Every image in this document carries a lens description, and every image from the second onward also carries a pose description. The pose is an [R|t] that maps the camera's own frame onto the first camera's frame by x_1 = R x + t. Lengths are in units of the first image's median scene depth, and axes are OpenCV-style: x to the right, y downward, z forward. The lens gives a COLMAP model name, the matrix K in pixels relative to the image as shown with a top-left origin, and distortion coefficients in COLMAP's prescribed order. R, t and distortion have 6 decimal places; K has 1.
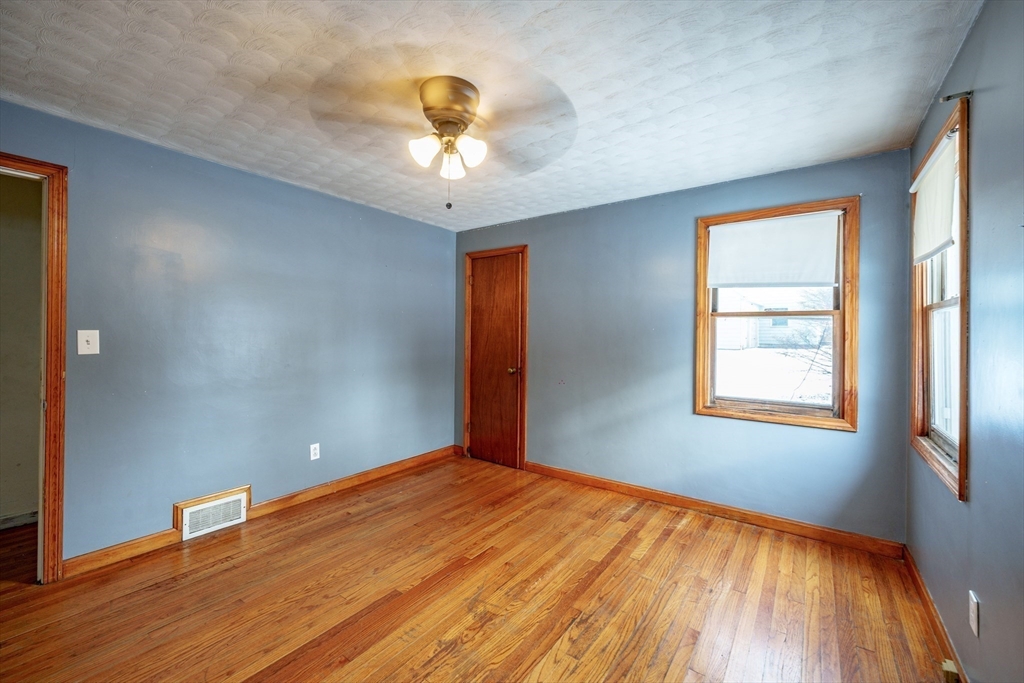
lens RADIAL K [[418.5, 0, 512.0], [0, 418.5, 341.5], [0, 0, 1]] dist [0.000944, -0.000116]
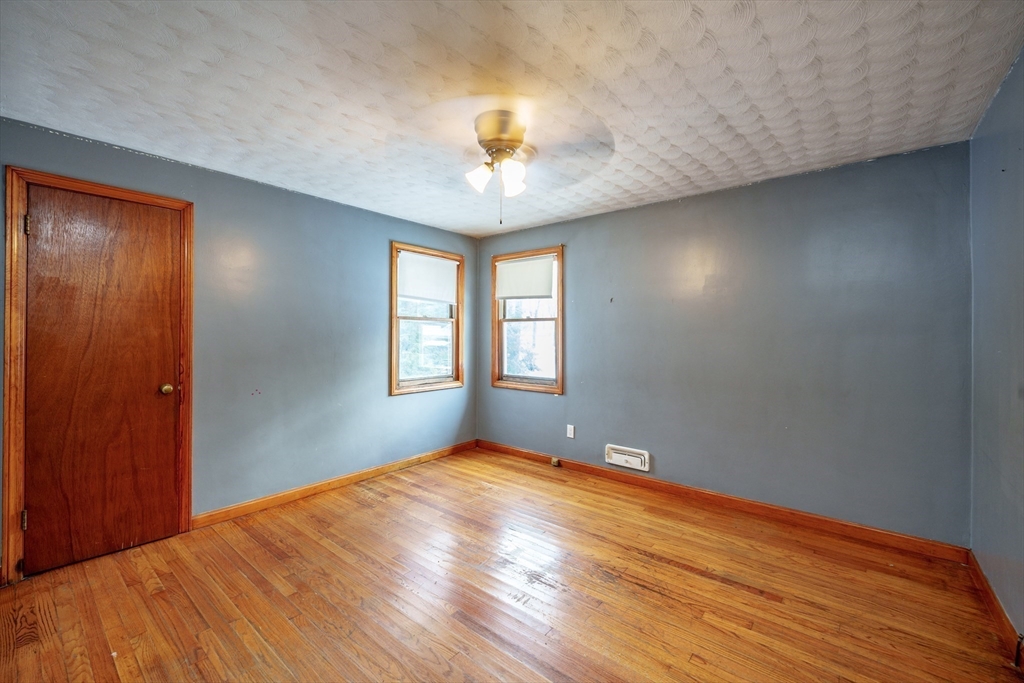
lens RADIAL K [[404.1, 0, 517.7], [0, 404.1, 339.7], [0, 0, 1]] dist [0.001483, -0.000353]
pose [[0.073665, -0.013539, 0.997191, -0.764022], [0.021984, 0.999687, 0.011949, -0.001415], [-0.997041, 0.021042, 0.073940, 0.536502]]
